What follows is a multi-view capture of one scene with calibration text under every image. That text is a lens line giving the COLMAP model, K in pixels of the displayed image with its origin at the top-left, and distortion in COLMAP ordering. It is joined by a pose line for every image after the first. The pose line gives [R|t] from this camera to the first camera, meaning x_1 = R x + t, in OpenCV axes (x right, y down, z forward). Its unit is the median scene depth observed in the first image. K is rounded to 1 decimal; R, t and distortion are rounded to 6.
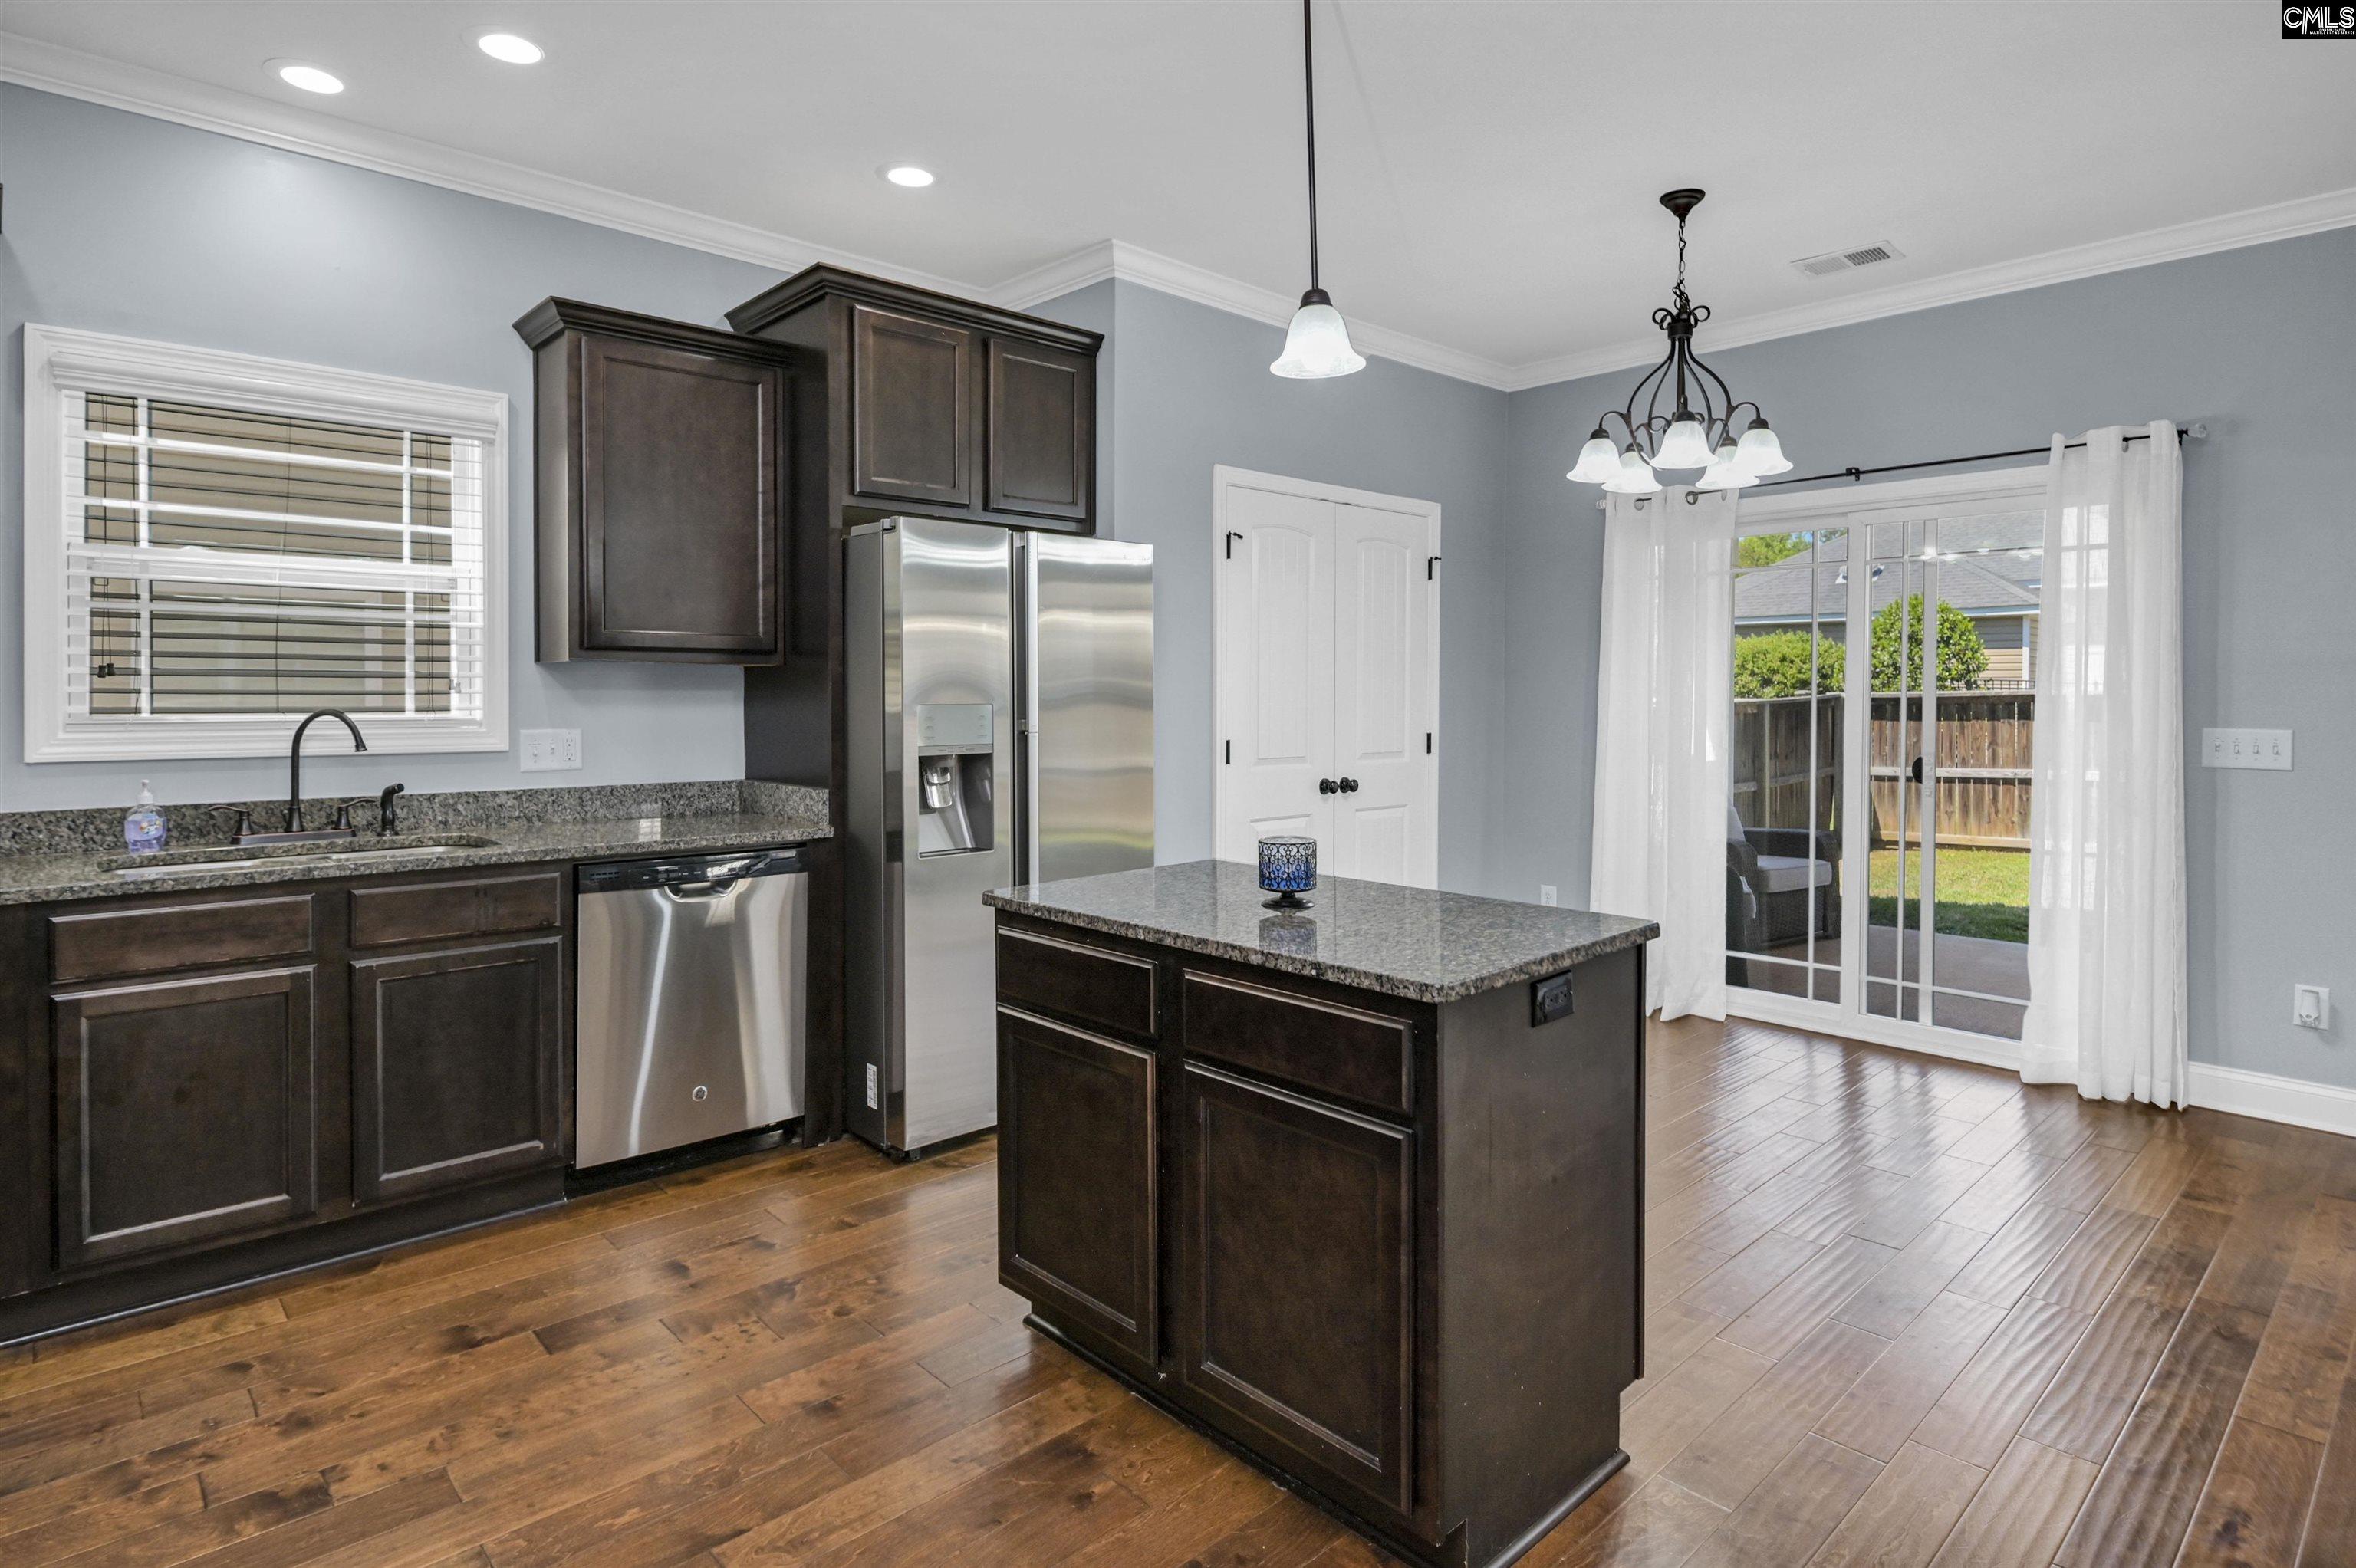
lens RADIAL K [[1215.5, 0, 1207.5], [0, 1215.5, 723.9], [0, 0, 1]] dist [0.006274, -0.008164]
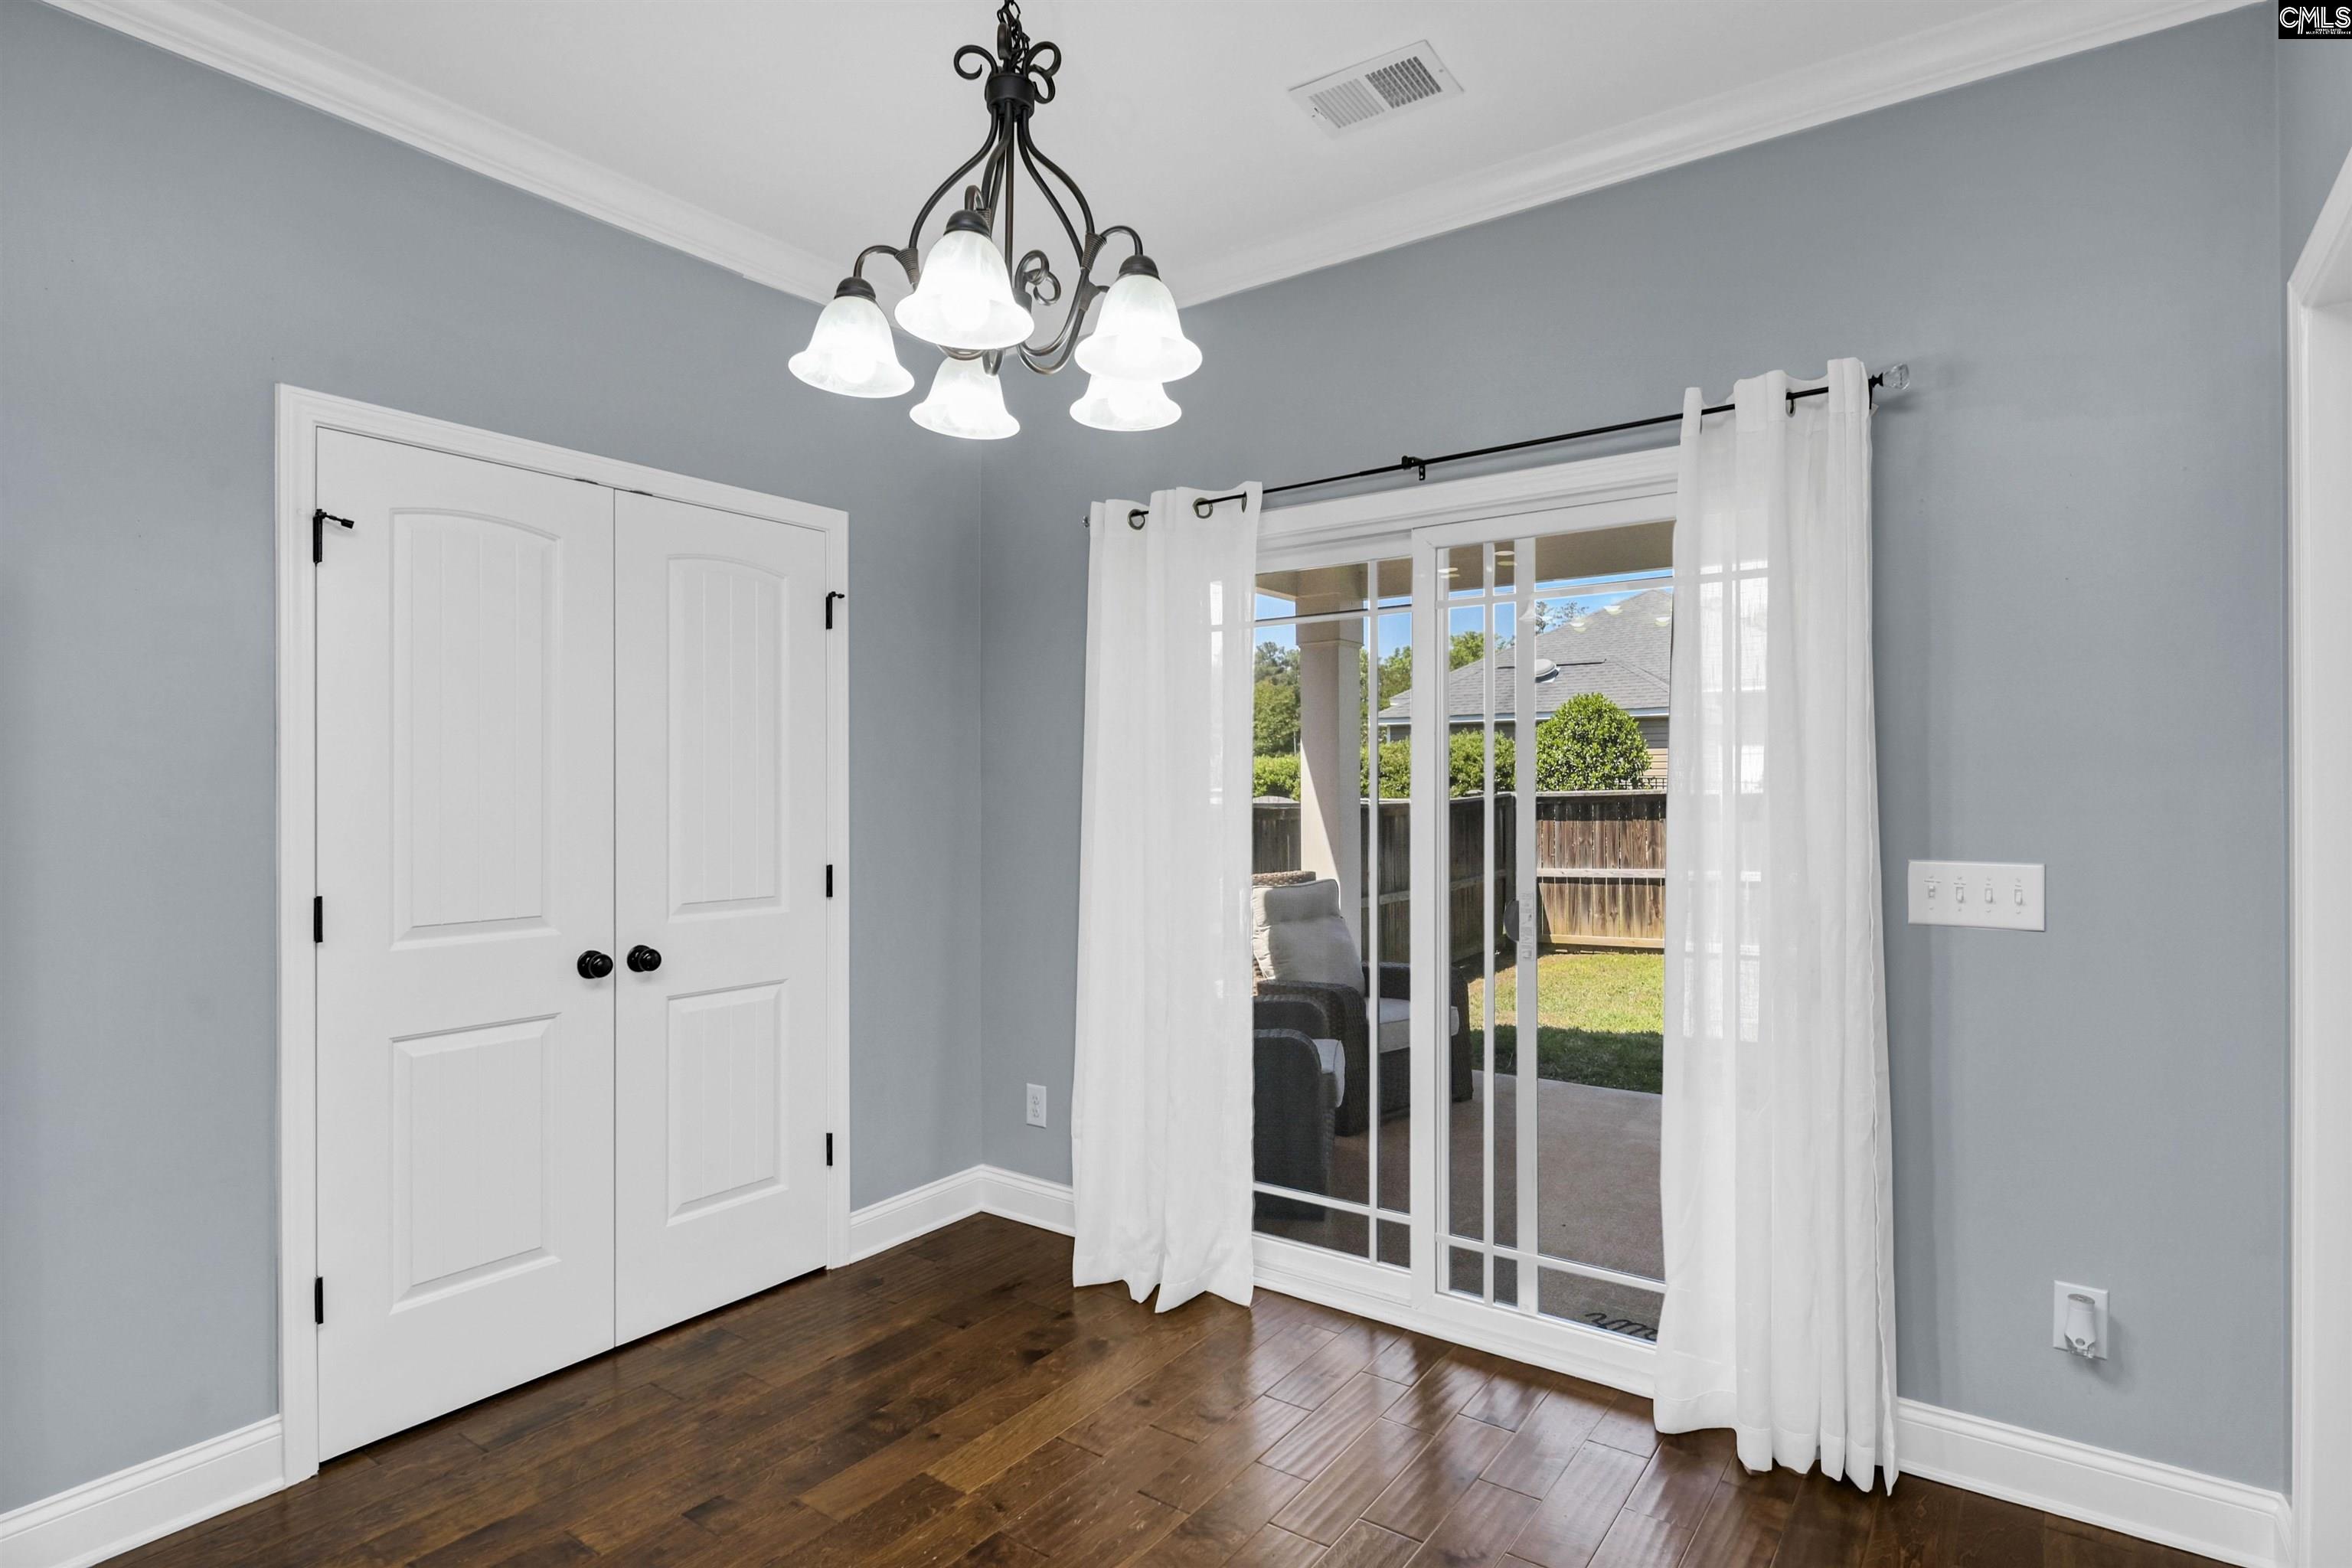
lens RADIAL K [[1213.5, 0, 1176.6], [0, 1213.5, 804.1], [0, 0, 1]] dist [0.006274, -0.008164]
pose [[0.981333, -0.005426, 0.192239, 0.347907], [0.008337, 0.999862, -0.014336, -0.020997], [-0.192134, 0.015671, 0.981243, 0.484691]]
